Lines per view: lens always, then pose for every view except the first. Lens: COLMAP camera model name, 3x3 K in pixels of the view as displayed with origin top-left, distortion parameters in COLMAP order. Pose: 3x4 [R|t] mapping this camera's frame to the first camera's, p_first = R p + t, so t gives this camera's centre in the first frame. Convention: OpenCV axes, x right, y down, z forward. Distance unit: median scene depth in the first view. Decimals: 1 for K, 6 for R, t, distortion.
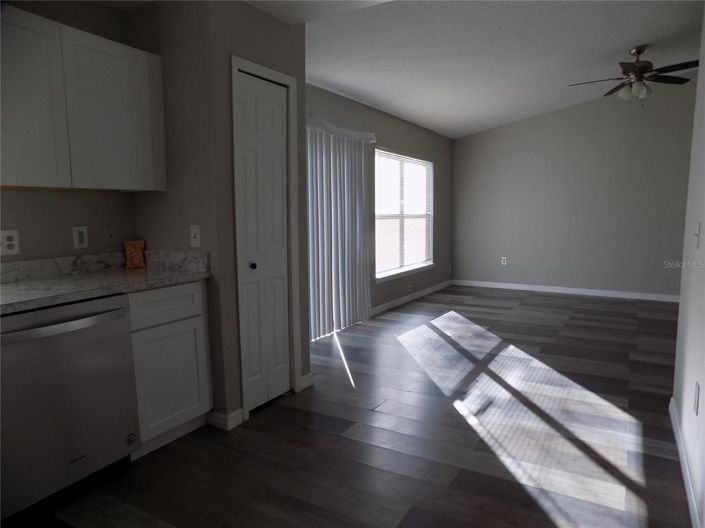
lens RADIAL K [[468.3, 0, 372.9], [0, 468.3, 263.9], [0, 0, 1]] dist [0.000110, 0.000825]
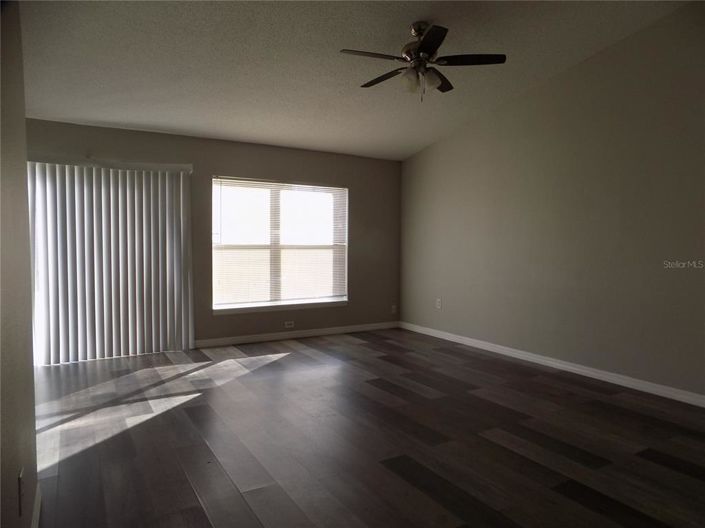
lens RADIAL K [[472.4, 0, 352.5], [0, 472.4, 264.0], [0, 0, 1]] dist [-0.002794, 0.000143]
pose [[0.866227, 0.028482, -0.498839, 0.719003], [-0.062602, 0.996693, -0.051799, -0.030047], [0.495714, 0.076098, 0.865145, 0.276541]]
